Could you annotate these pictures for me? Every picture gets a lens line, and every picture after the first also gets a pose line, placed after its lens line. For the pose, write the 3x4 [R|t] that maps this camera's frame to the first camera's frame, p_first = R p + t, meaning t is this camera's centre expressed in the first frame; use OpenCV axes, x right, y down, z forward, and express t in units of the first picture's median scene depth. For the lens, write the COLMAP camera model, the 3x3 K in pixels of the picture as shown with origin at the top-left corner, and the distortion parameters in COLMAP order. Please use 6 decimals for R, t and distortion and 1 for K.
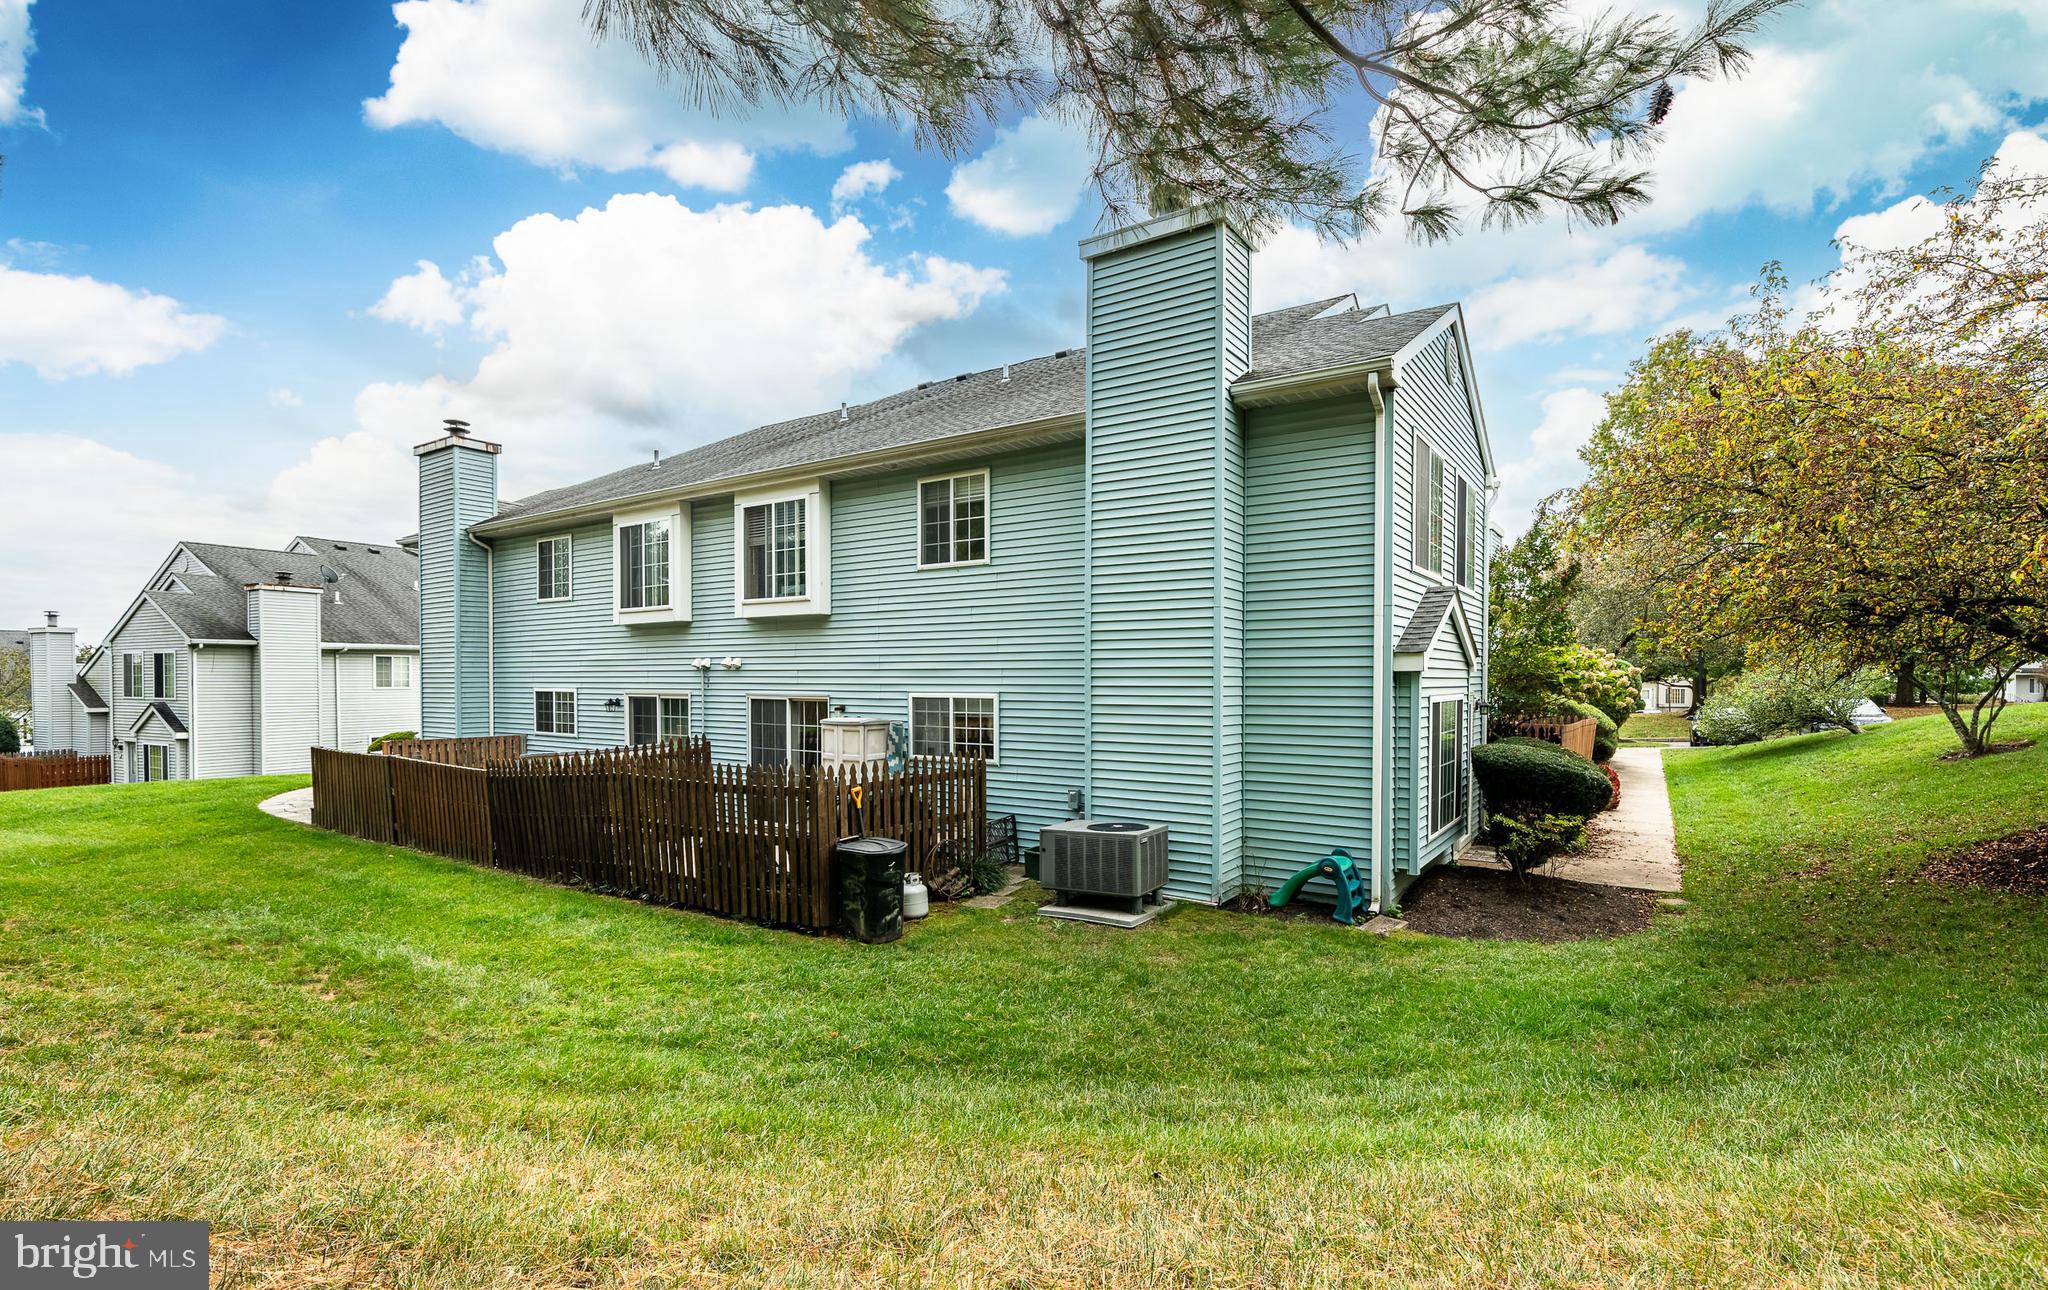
lens RADIAL K [[933.2, 0, 1024.5], [0, 933.2, 676.9], [0, 0, 1]] dist [0.001340, 0.000071]
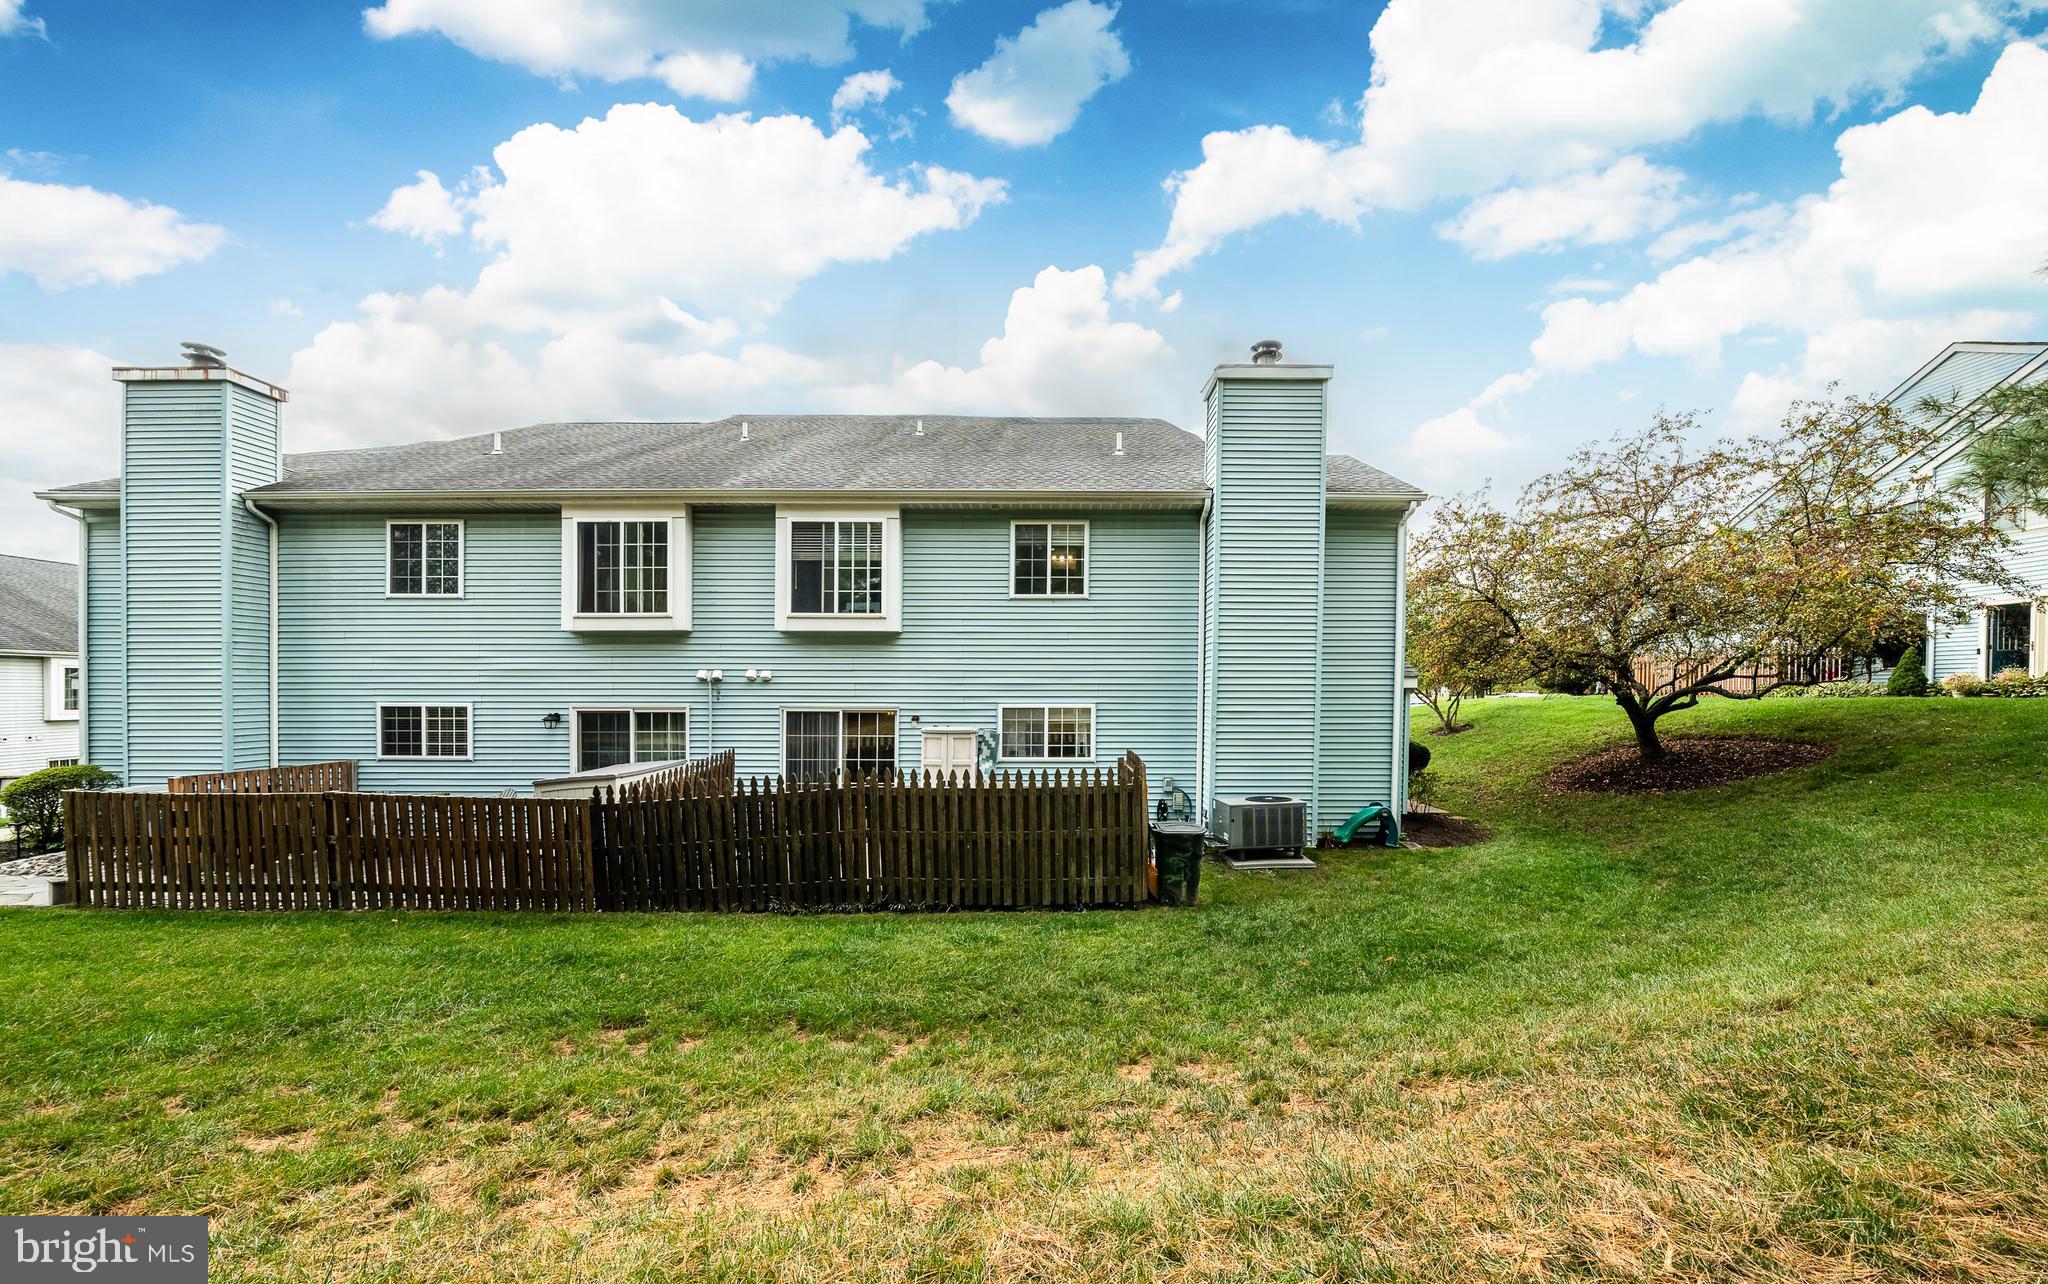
lens RADIAL K [[745.1, 0, 1024.1], [0, 745.1, 699.6], [0, 0, 1]] dist [-0.001960, -0.000192]
pose [[0.831717, -0.002373, 0.555194, -0.567818], [-0.002014, 0.999971, 0.007291, 0.004731], [-0.555196, -0.007182, 0.831689, 0.199070]]
